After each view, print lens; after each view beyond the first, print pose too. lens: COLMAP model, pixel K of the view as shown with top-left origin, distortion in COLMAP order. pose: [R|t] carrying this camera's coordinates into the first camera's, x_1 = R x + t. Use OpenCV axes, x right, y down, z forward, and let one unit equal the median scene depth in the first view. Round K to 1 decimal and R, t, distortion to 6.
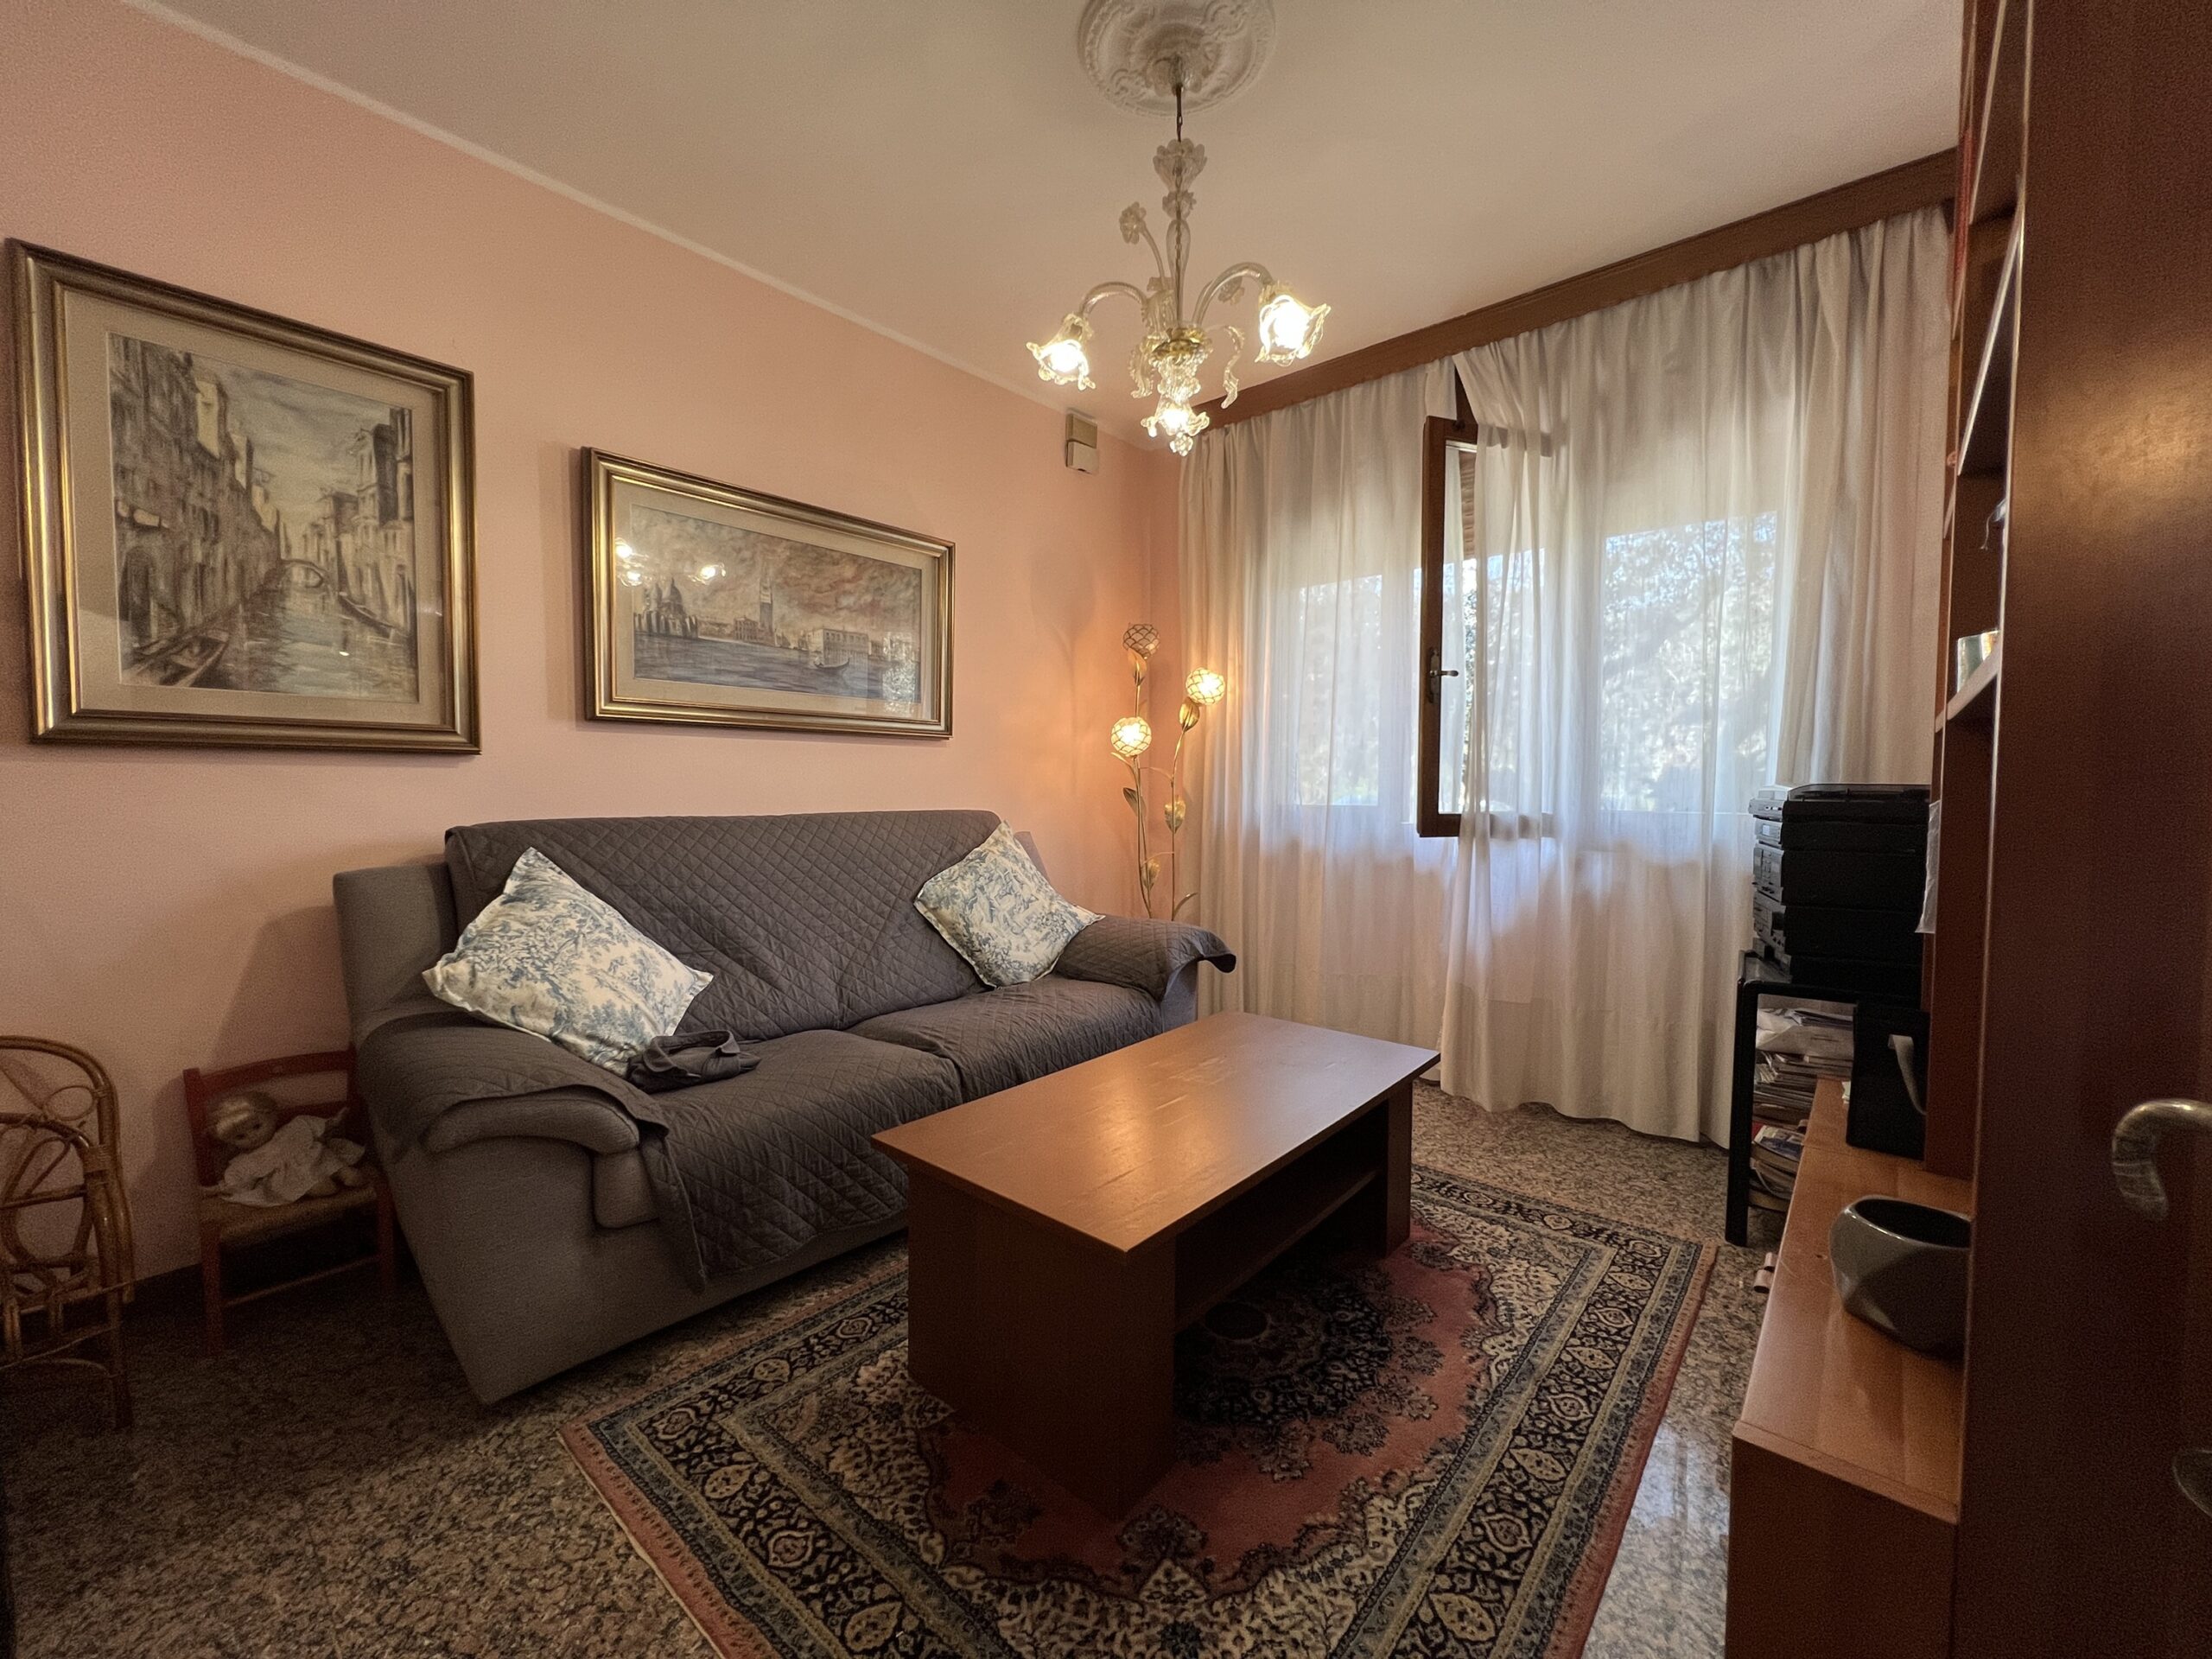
lens RADIAL K [[889.4, 0, 1105.6], [0, 889.4, 824.7], [0, 0, 1]] dist [-0.004147, 0.000799]
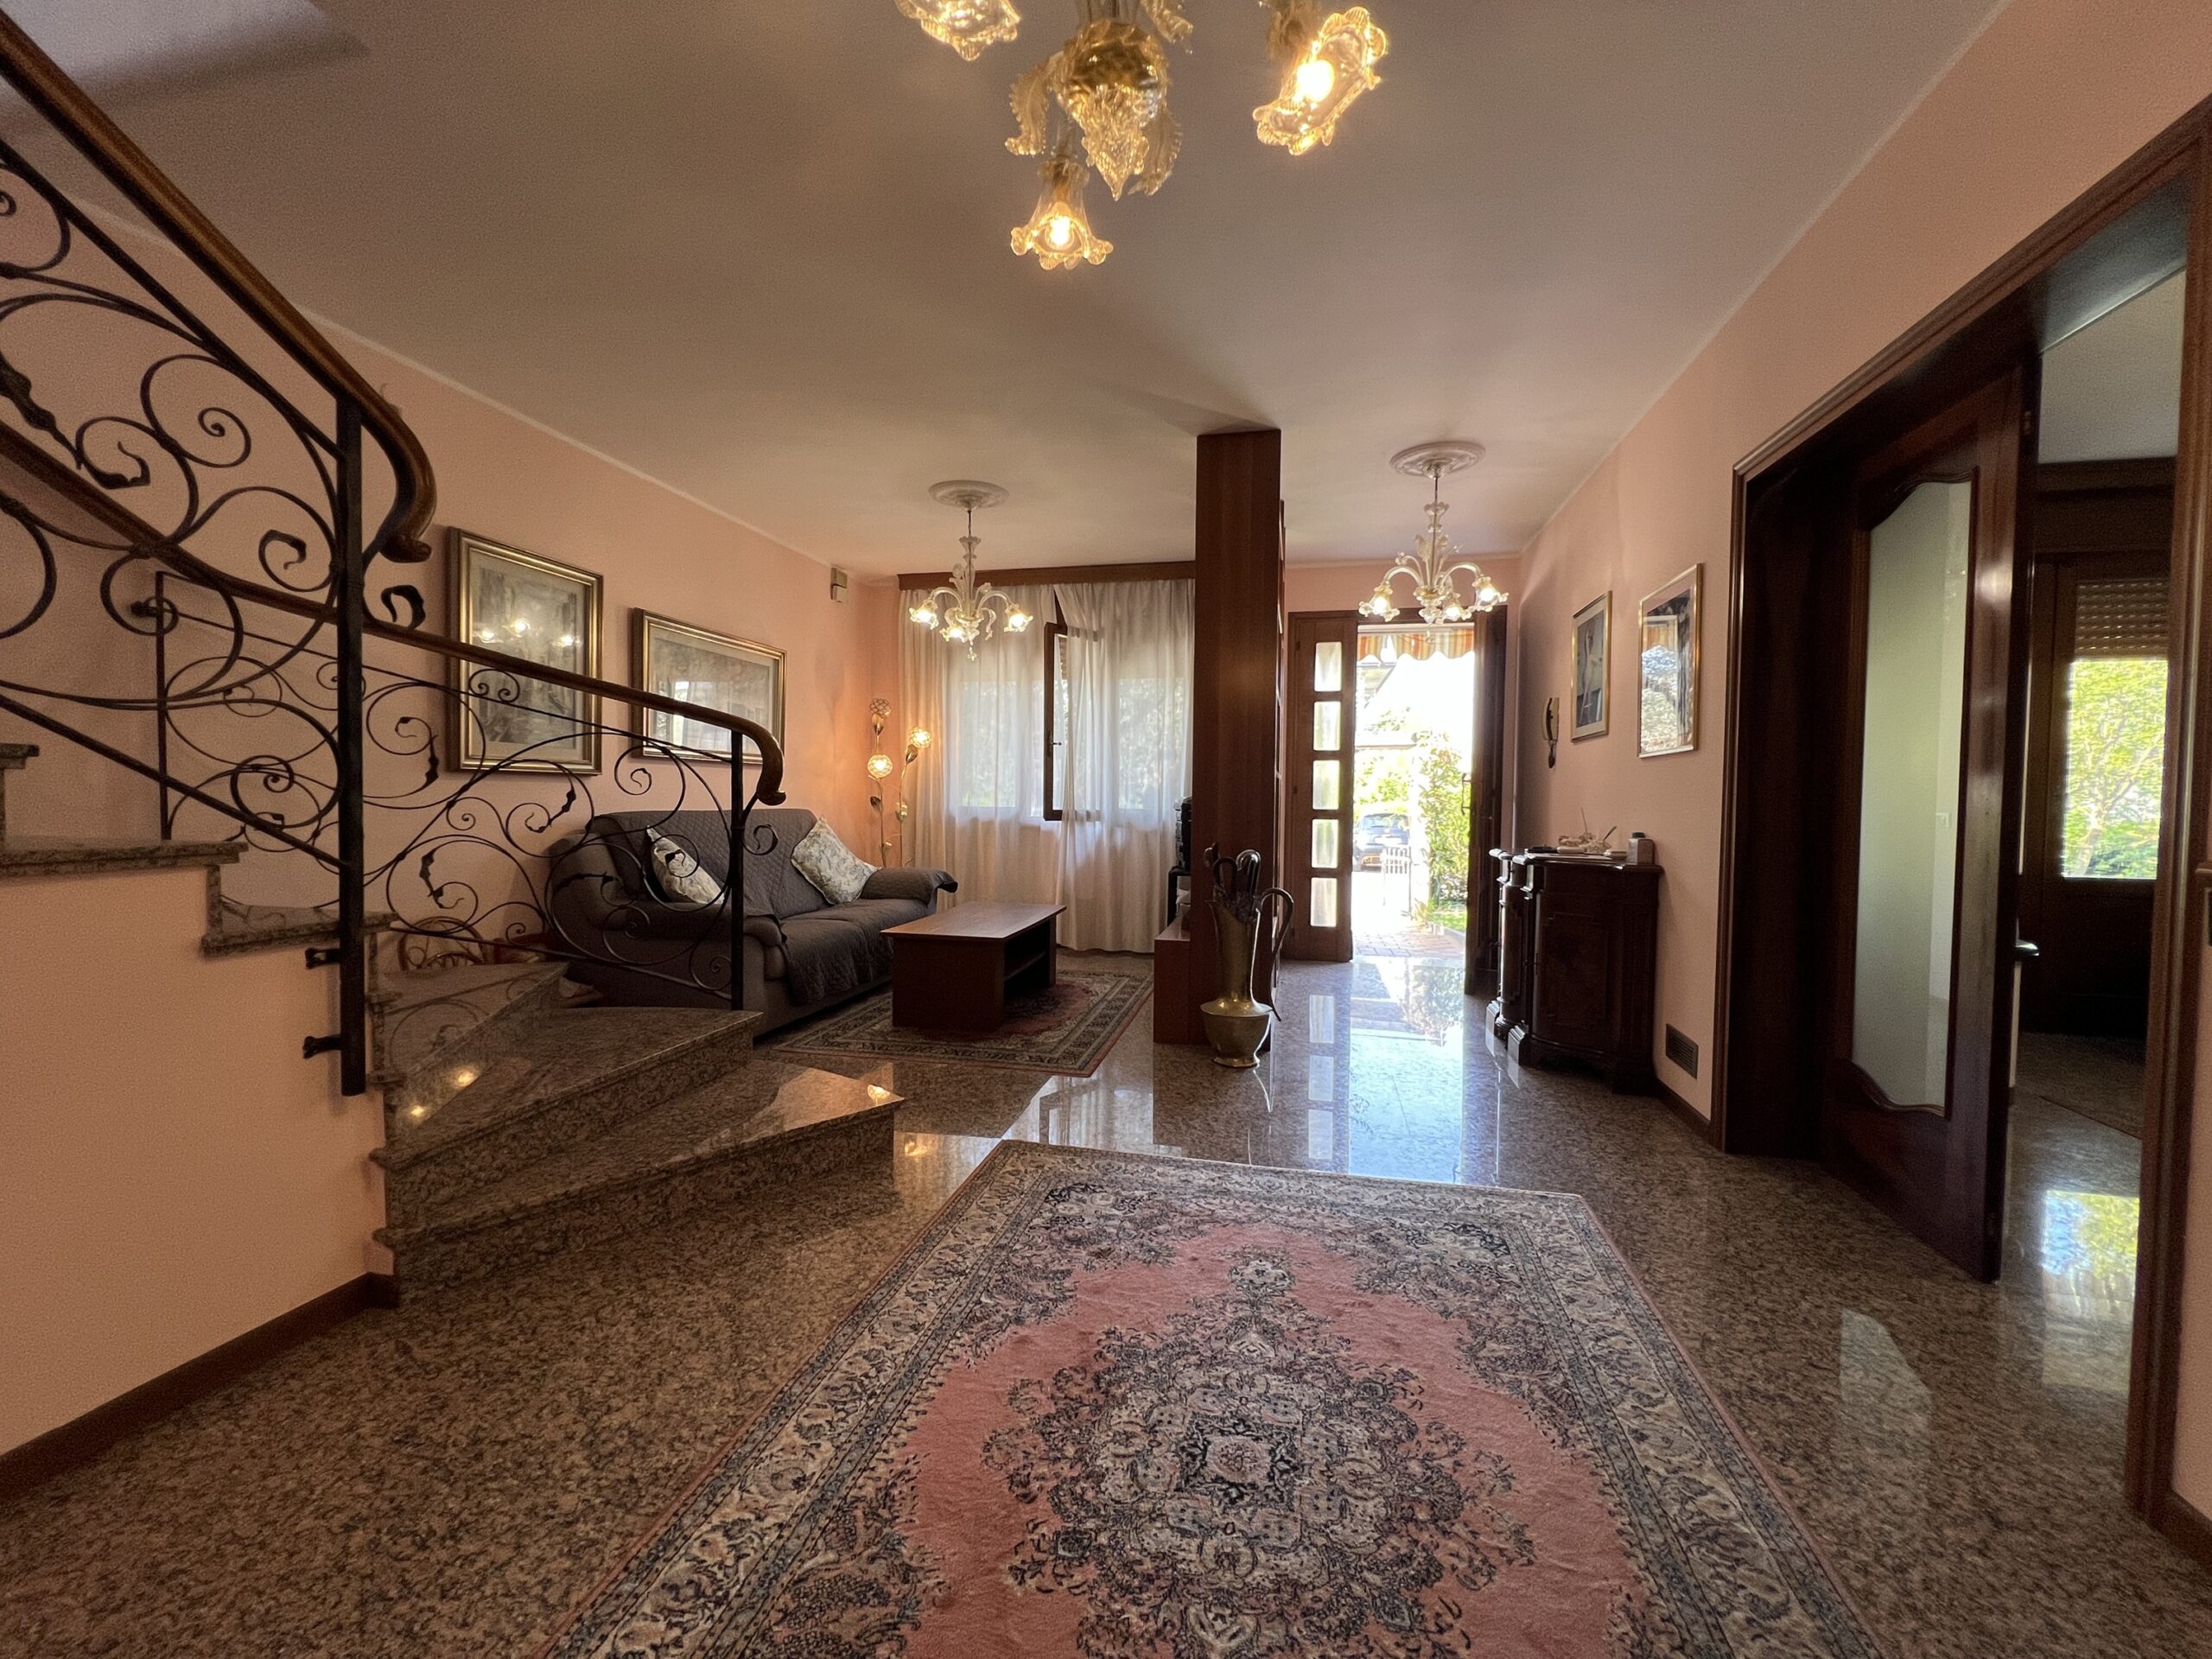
lens RADIAL K [[889.4, 0, 1105.1], [0, 889.4, 821.2], [0, 0, 1]] dist [-0.004147, 0.000799]
pose [[0.874764, -0.007249, 0.484495, -0.663566], [0.014061, 0.999847, -0.010428, 0.047739], [-0.484345, 0.015935, 0.874732, -1.110127]]
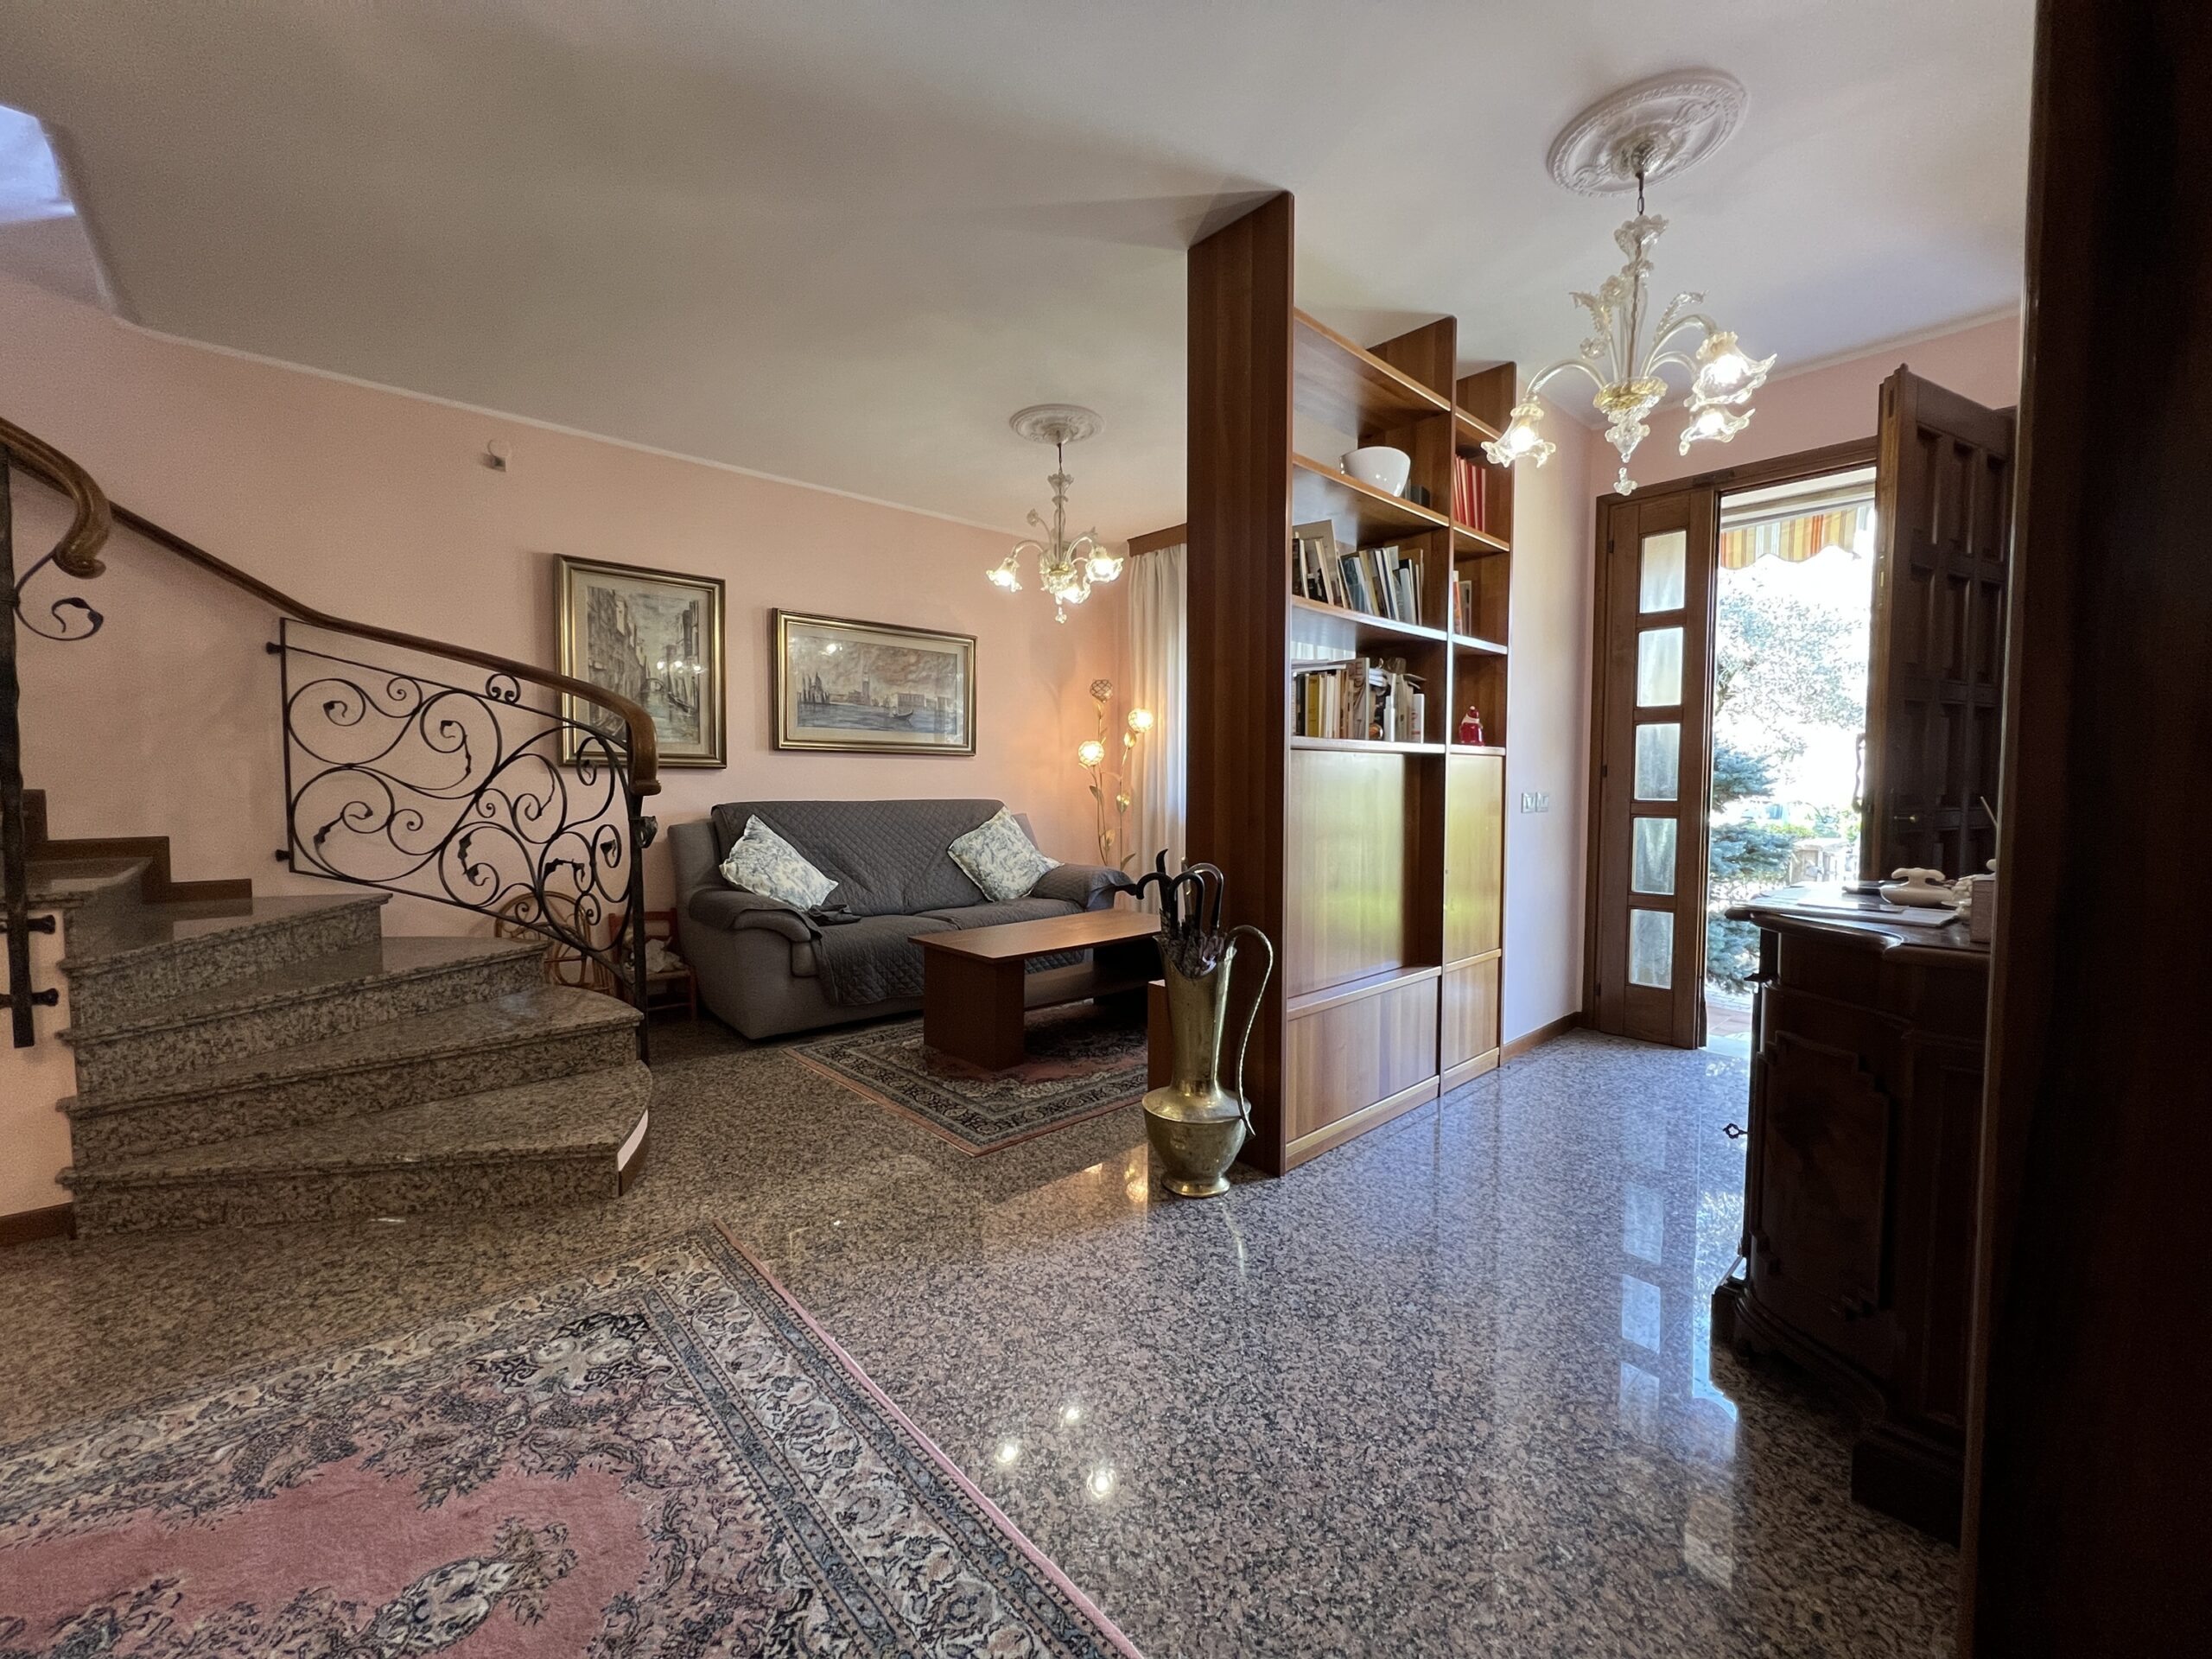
lens RADIAL K [[889.4, 0, 1103.7], [0, 889.4, 823.8], [0, 0, 1]] dist [-0.004147, 0.000799]
pose [[0.994302, 0.003610, -0.106537, 0.342294], [-0.003685, 0.999993, -0.000501, 0.041205], [0.106534, 0.000891, 0.994309, -0.872346]]
